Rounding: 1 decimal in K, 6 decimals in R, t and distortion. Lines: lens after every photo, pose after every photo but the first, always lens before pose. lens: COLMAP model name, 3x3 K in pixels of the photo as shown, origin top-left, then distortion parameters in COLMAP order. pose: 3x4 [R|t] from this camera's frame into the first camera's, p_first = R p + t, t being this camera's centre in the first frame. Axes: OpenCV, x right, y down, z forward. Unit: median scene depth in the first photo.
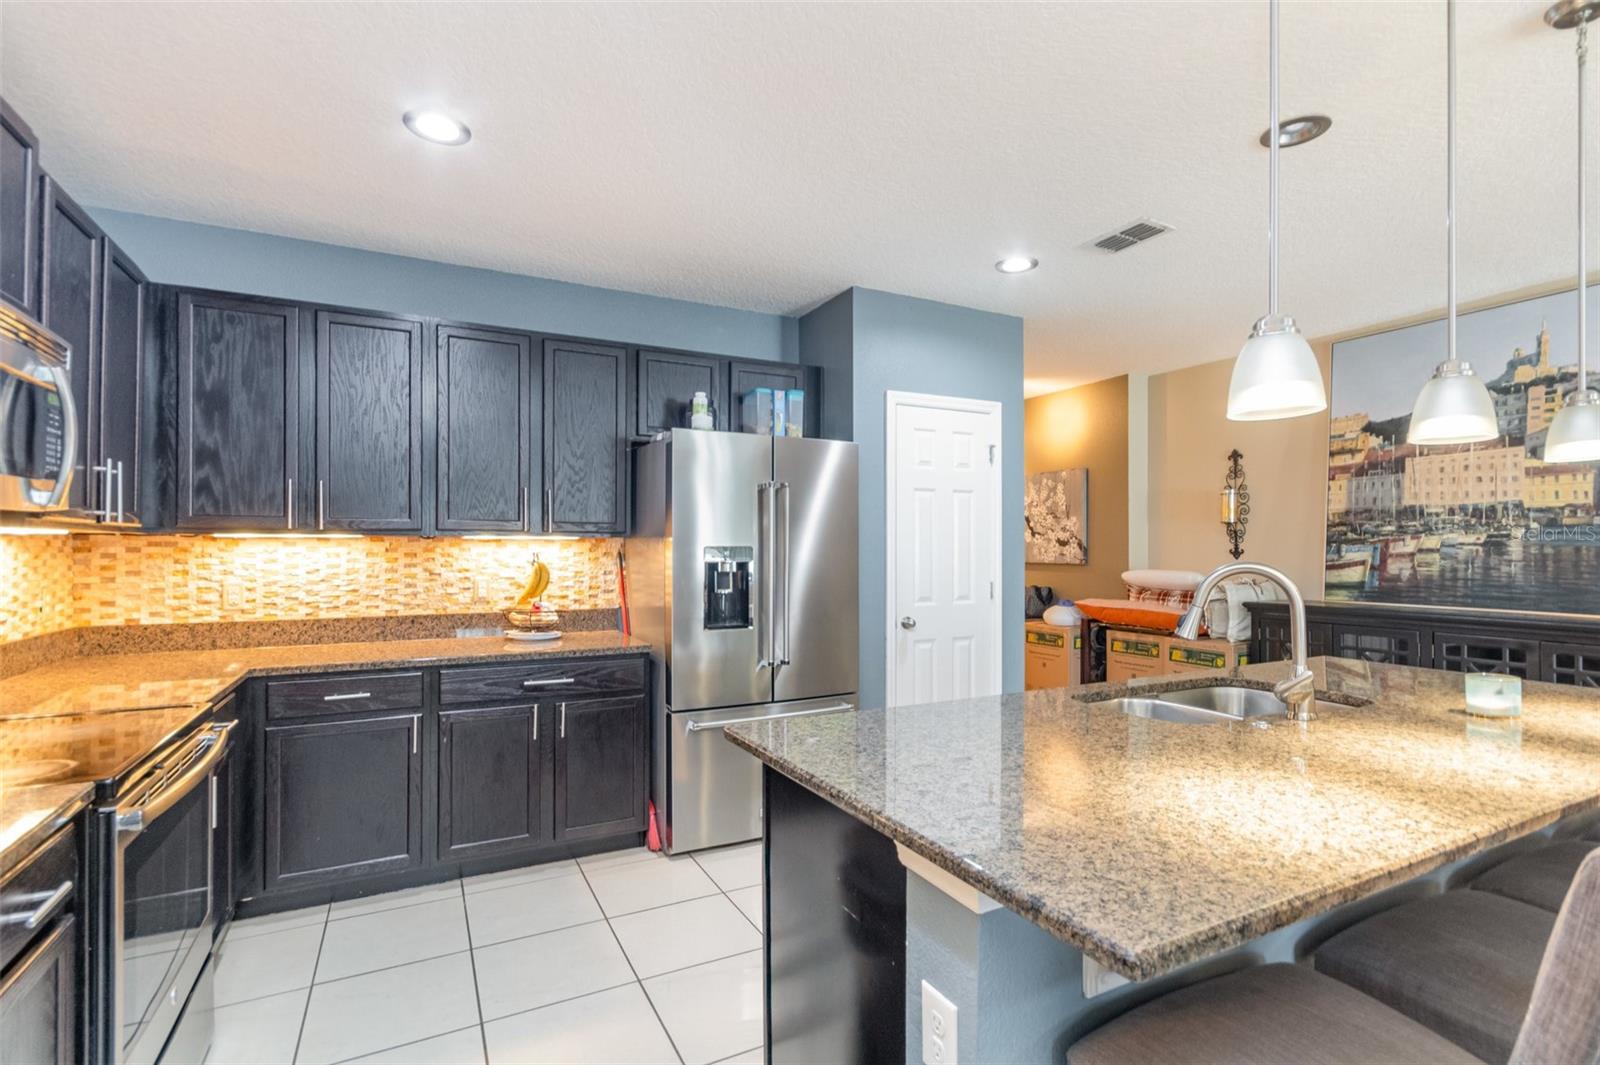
lens RADIAL K [[761.0, 0, 815.0], [0, 761.0, 537.7], [0, 0, 1]] dist [0.002933, -0.000468]
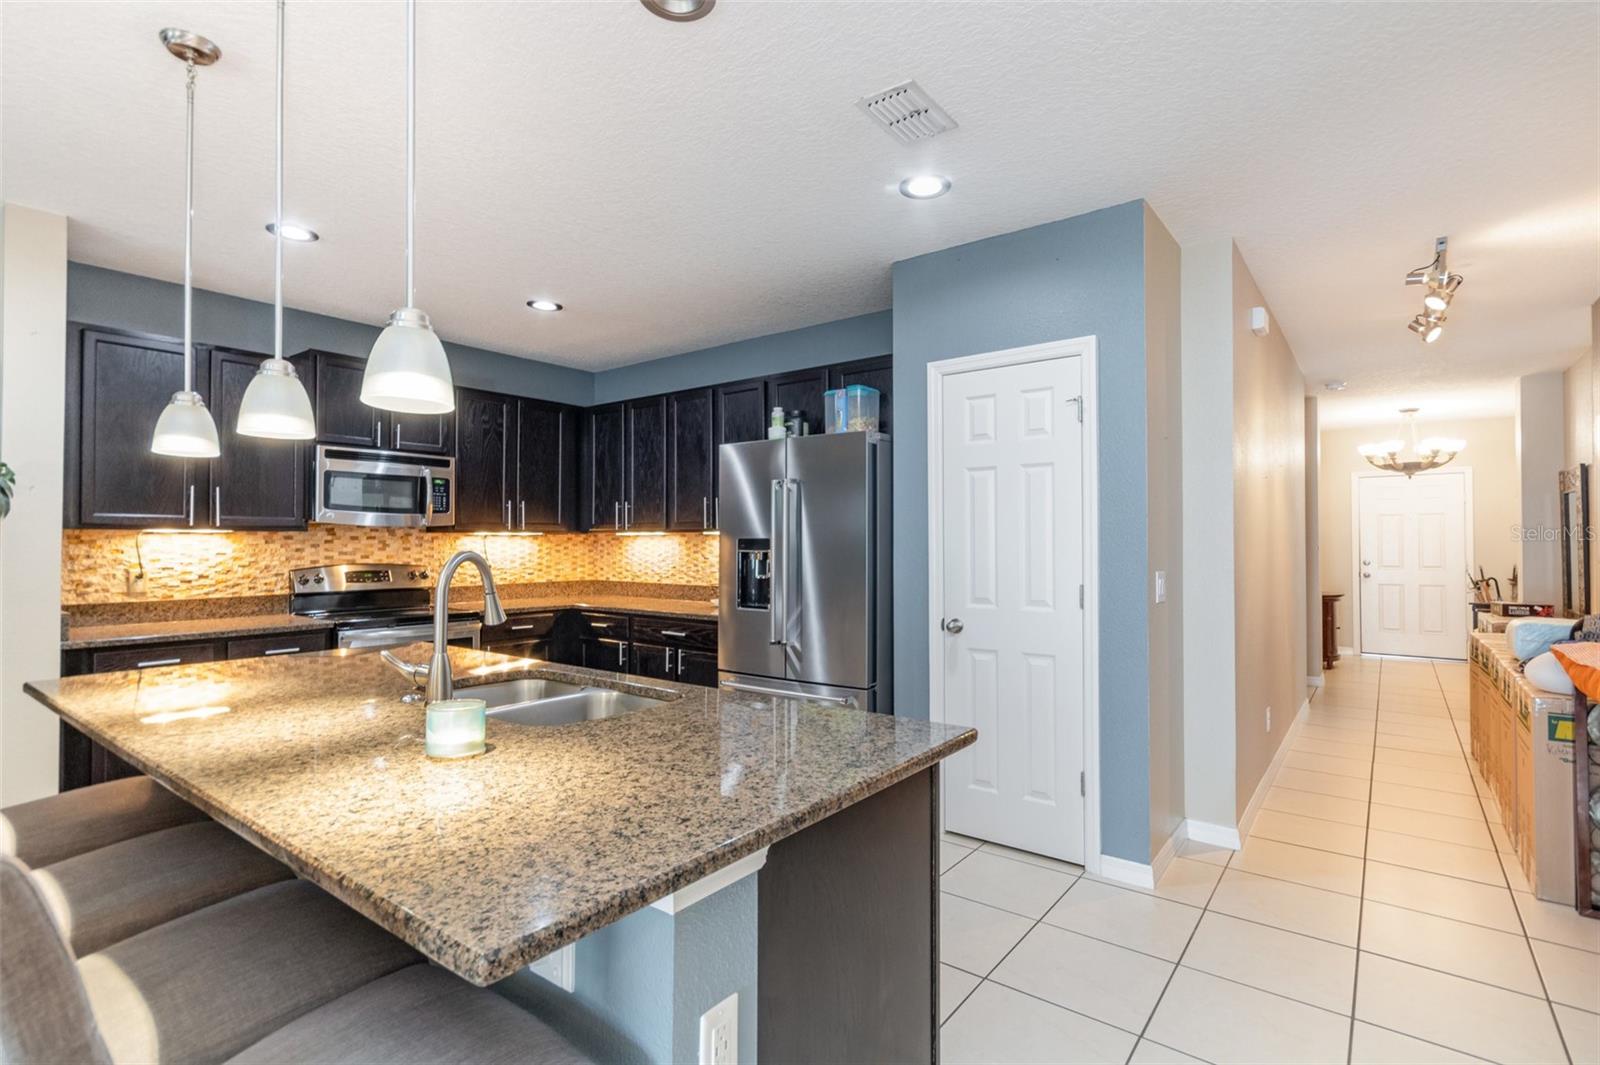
lens RADIAL K [[761.0, 0, 846.9], [0, 761.0, 529.6], [0, 0, 1]] dist [0.002933, -0.000468]
pose [[0.442388, -0.016189, -0.896678, 0.898575], [0.013026, 0.999848, -0.011625, 0.011810], [0.896729, -0.006537, 0.442532, 0.549441]]
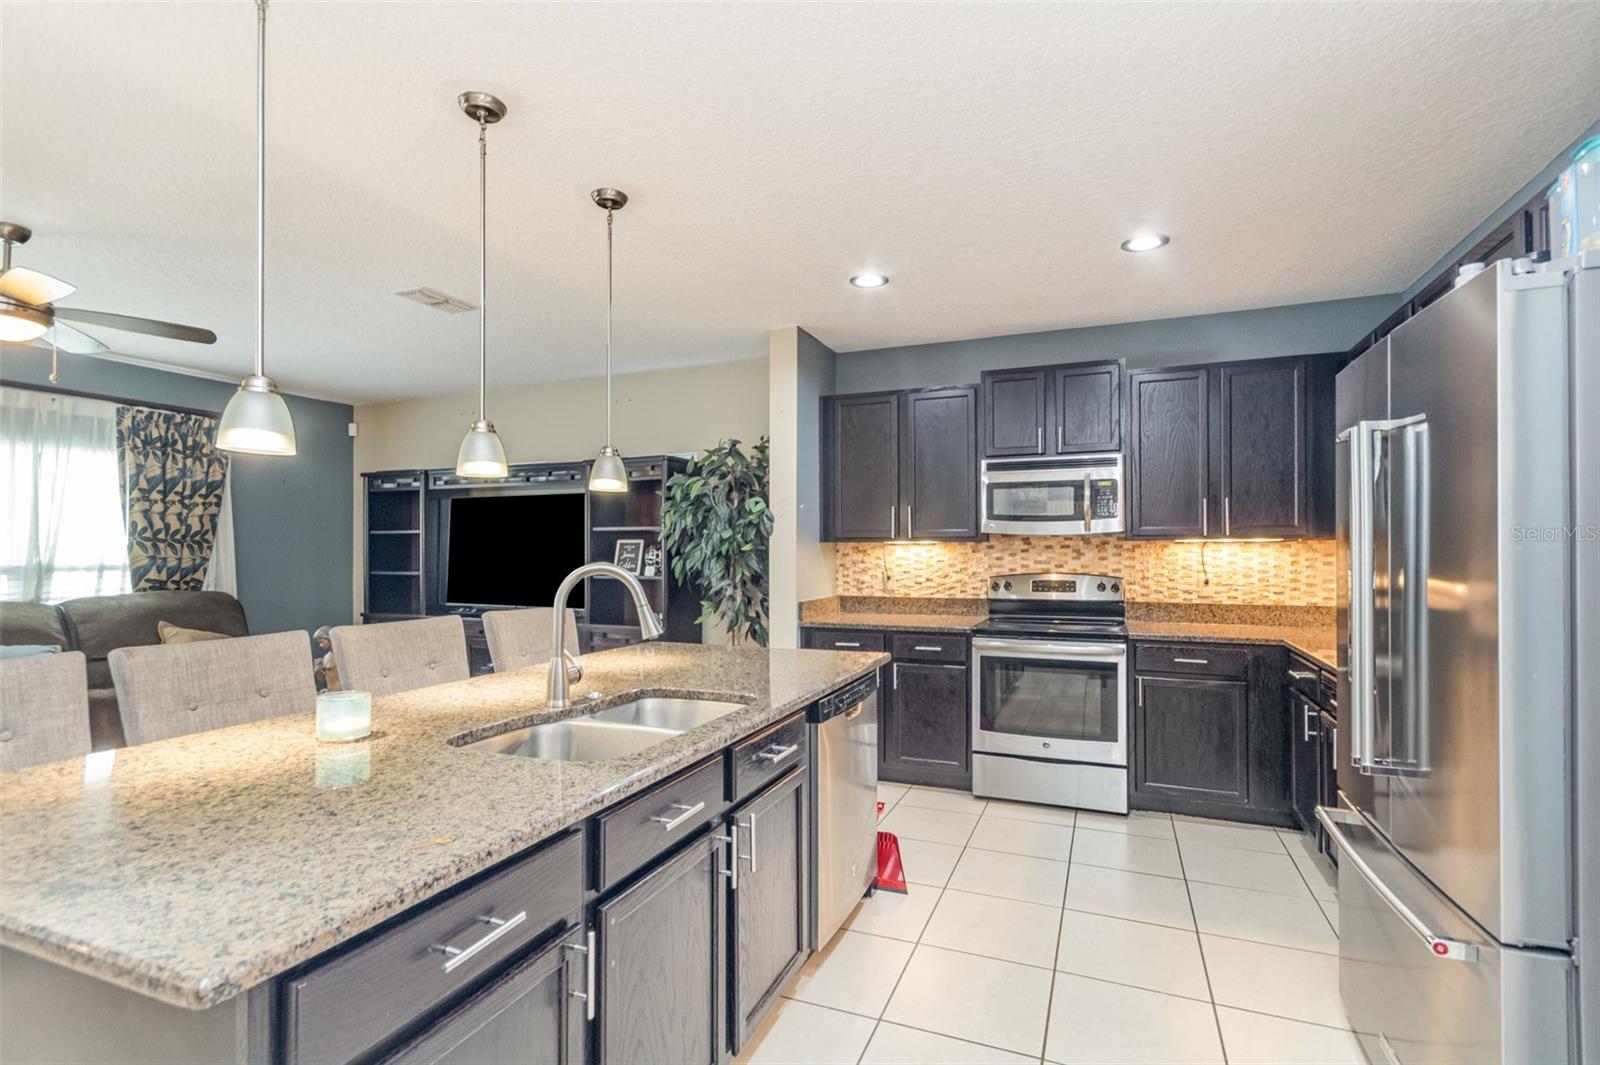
lens RADIAL K [[761.0, 0, 783.0], [0, 761.0, 535.4], [0, 0, 1]] dist [0.002933, -0.000468]
pose [[-0.771180, -0.011055, -0.636521, 0.548230], [0.009873, 0.999521, -0.029321, 0.013750], [0.636541, -0.028896, -0.770702, 1.065141]]
